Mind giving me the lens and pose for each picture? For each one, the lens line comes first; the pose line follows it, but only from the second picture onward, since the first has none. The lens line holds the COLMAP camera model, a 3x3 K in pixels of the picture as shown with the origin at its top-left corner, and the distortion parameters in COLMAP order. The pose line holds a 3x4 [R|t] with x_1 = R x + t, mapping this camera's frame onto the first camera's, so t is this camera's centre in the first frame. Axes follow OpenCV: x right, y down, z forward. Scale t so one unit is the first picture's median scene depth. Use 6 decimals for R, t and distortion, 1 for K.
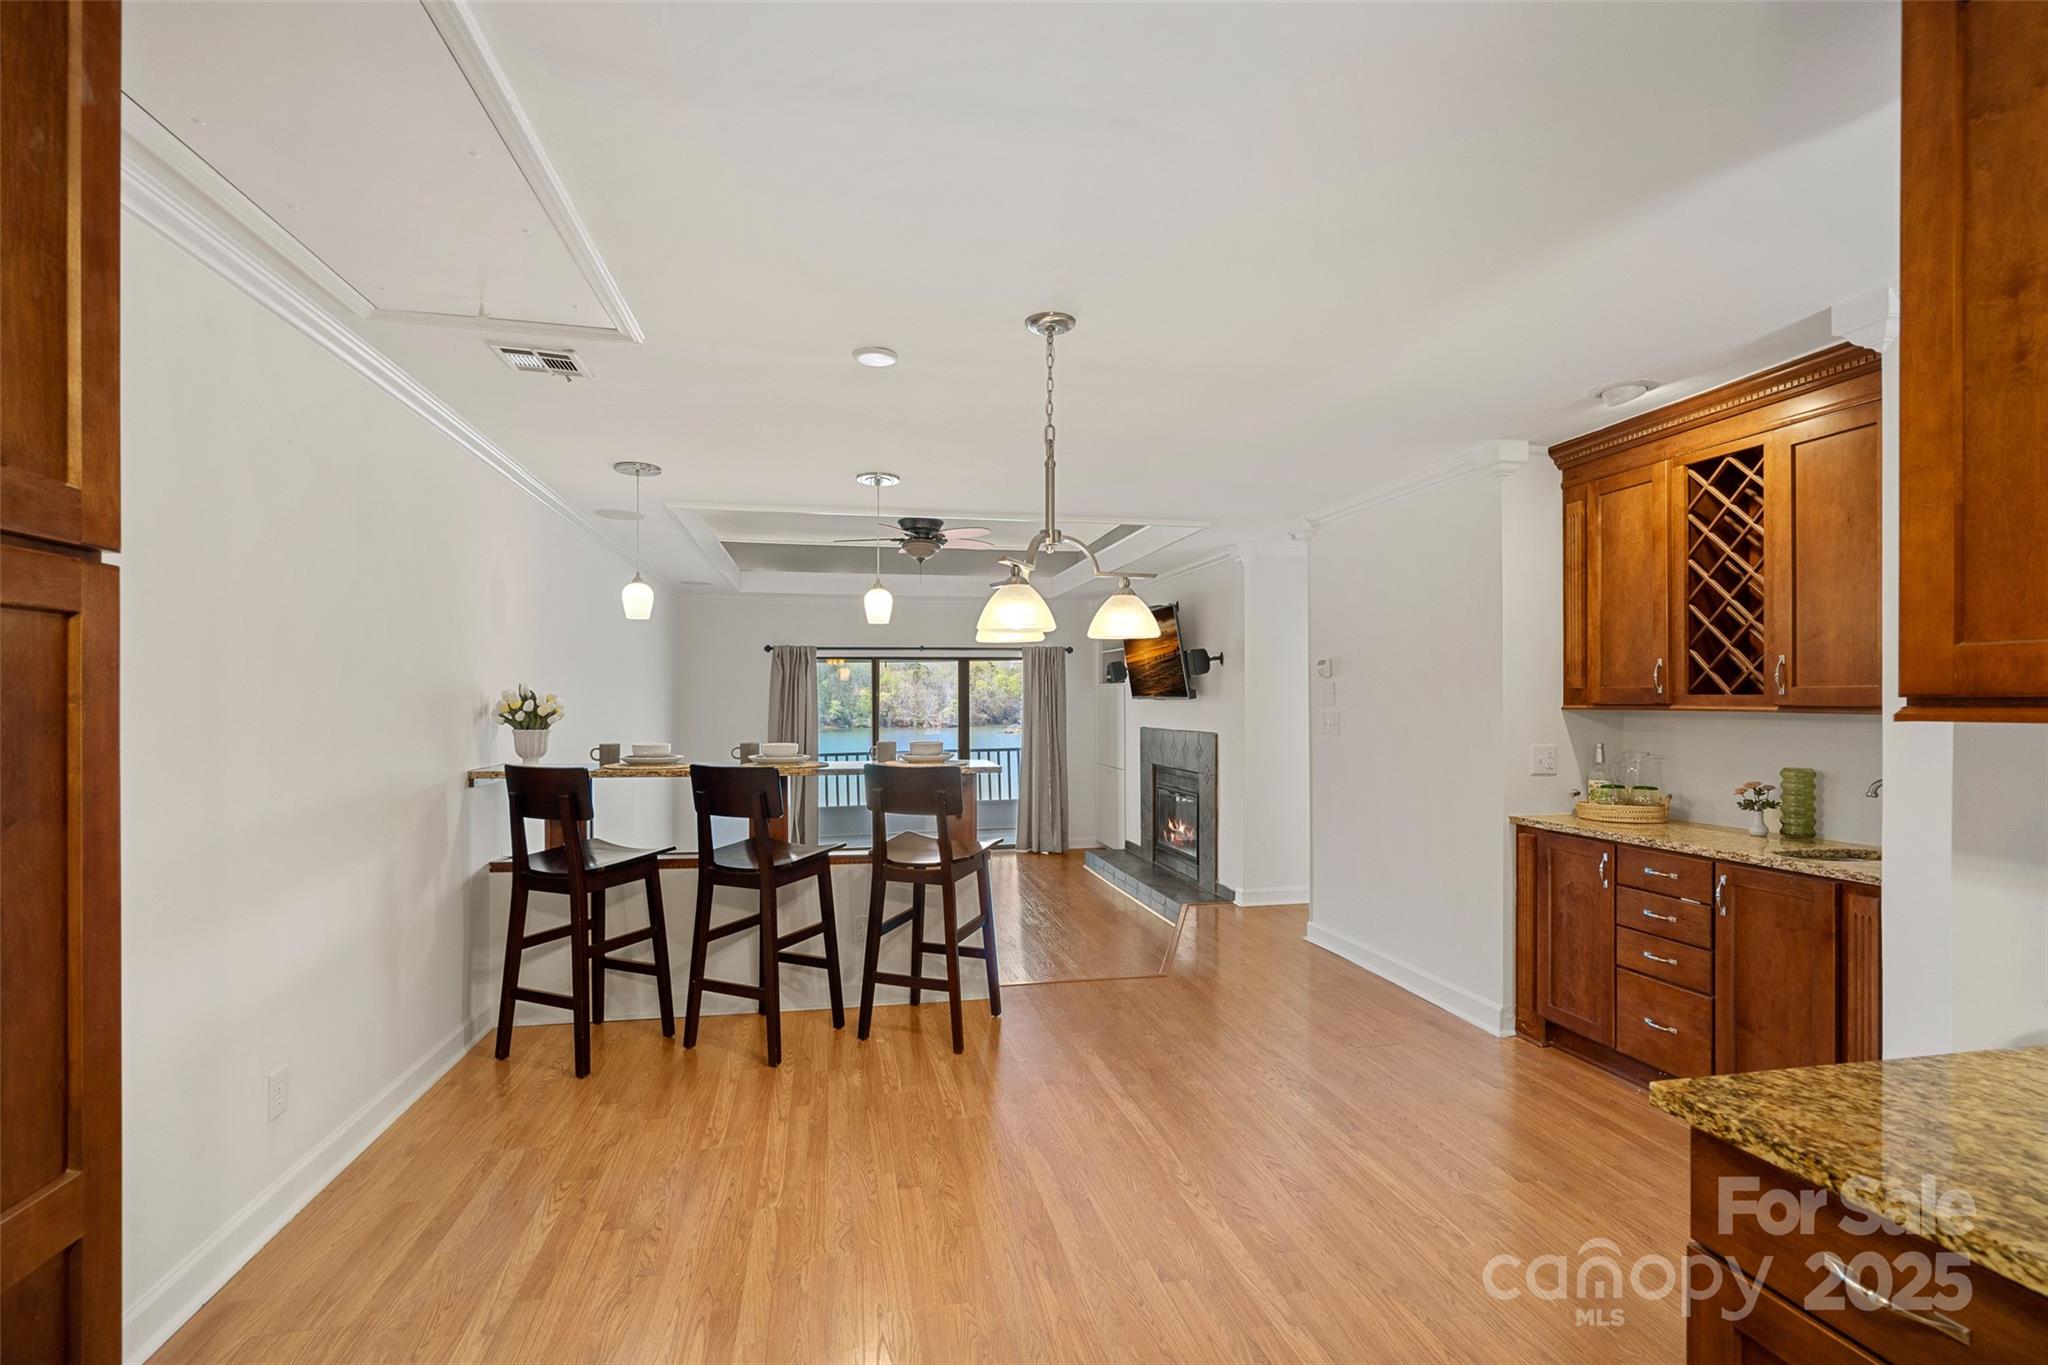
lens RADIAL K [[942.6, 0, 1020.4], [0, 942.6, 683.9], [0, 0, 1]] dist [-0.009024, 0.003284]
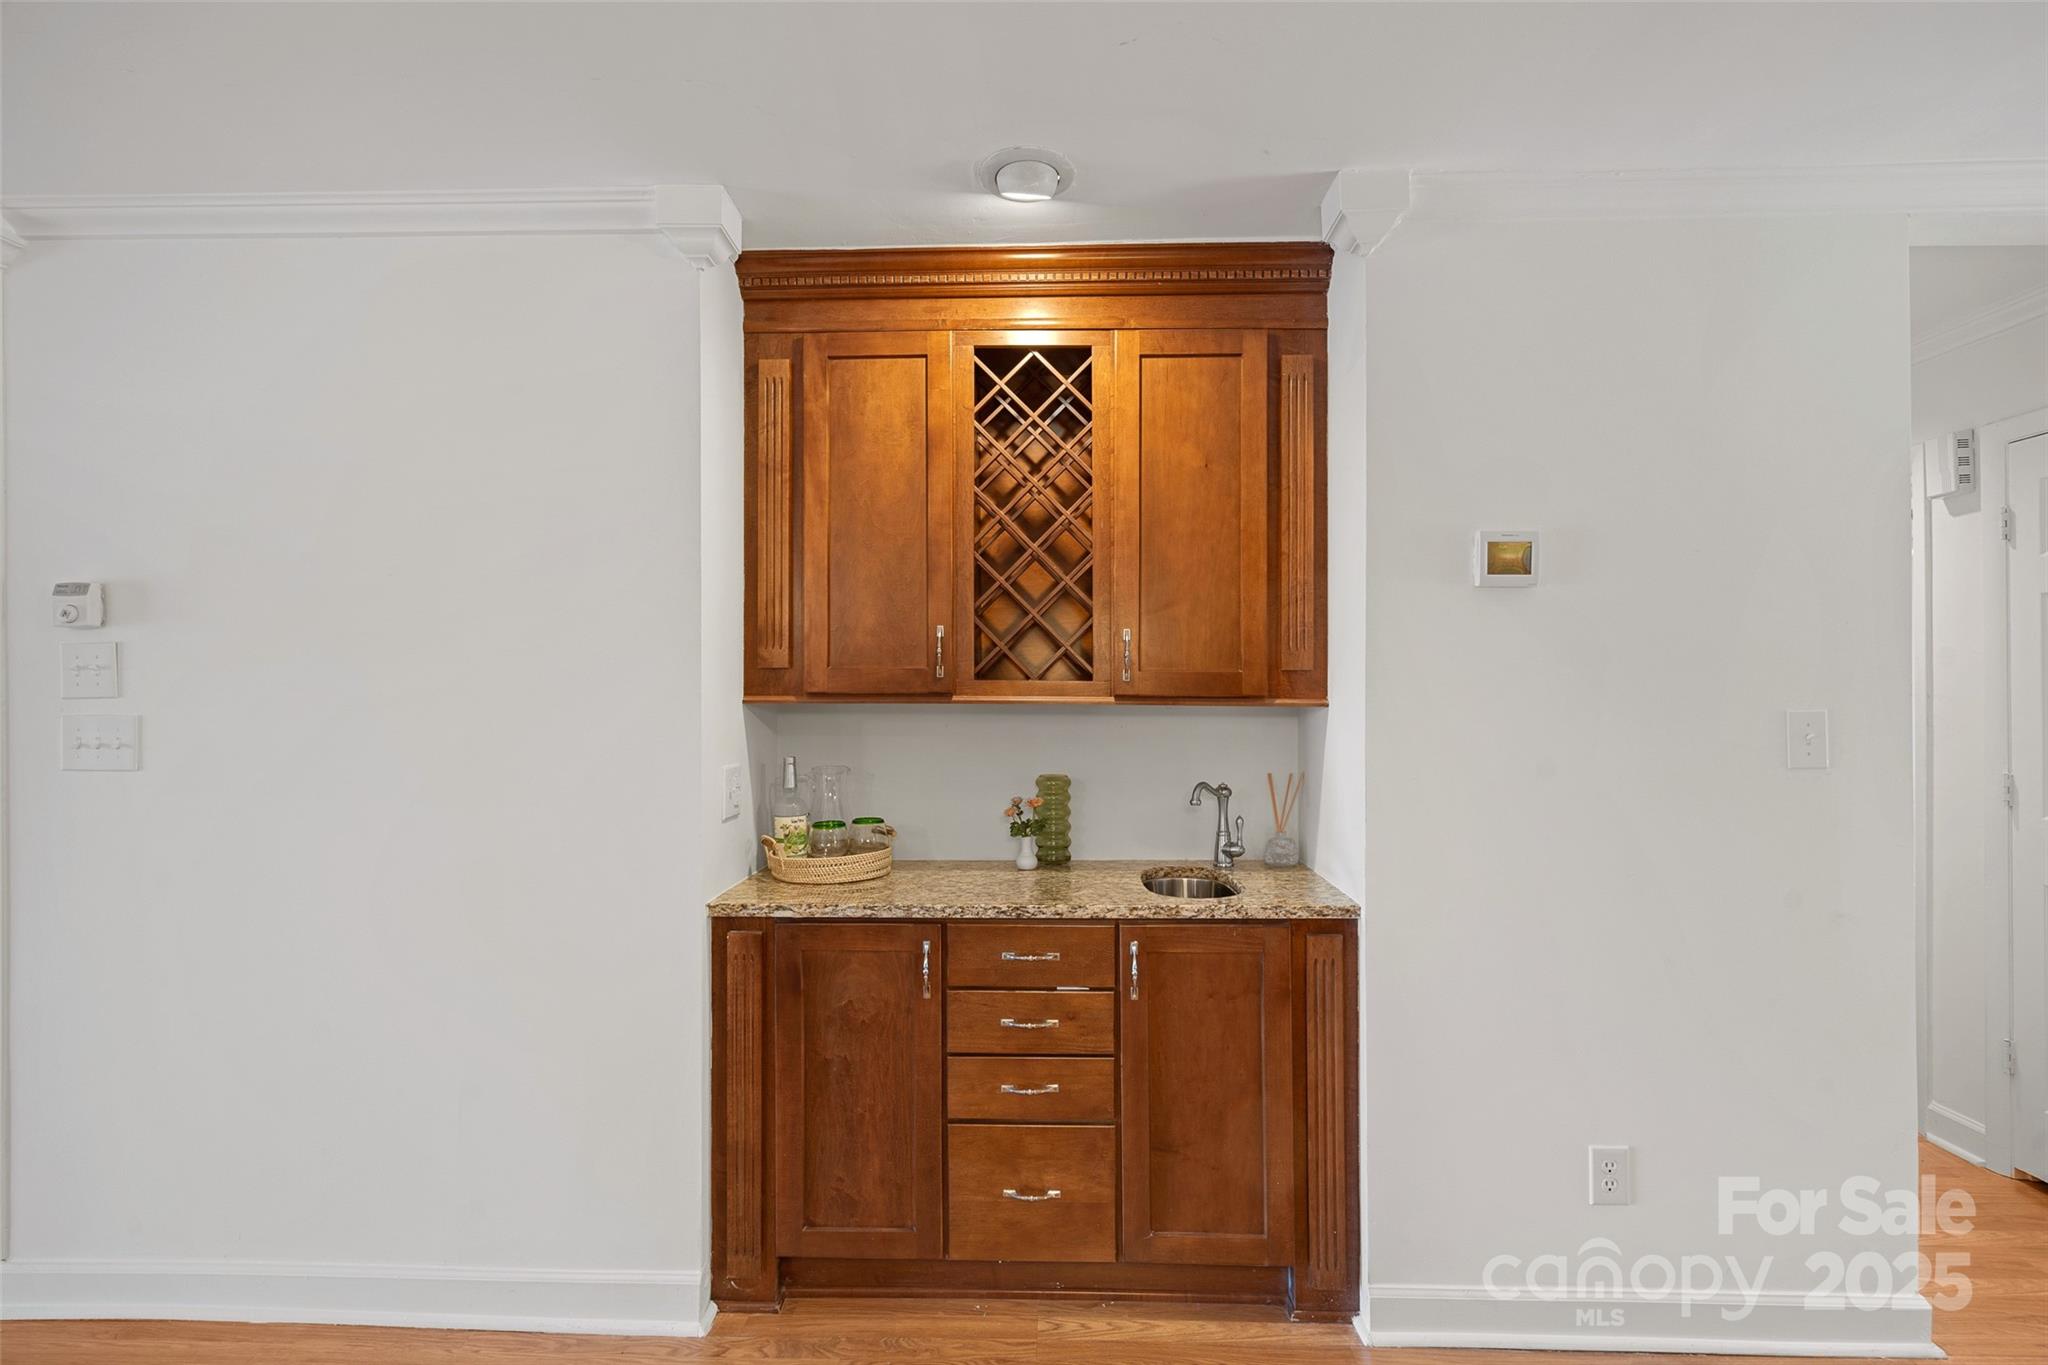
lens RADIAL K [[942.6, 0, 1019.0], [0, 942.6, 690.5], [0, 0, 1]] dist [-0.009024, 0.003284]
pose [[0.232124, 0.008678, 0.972647, 0.047564], [-0.019228, 0.999806, -0.004331, 0.021167], [-0.972496, -0.017696, 0.232246, 0.804218]]
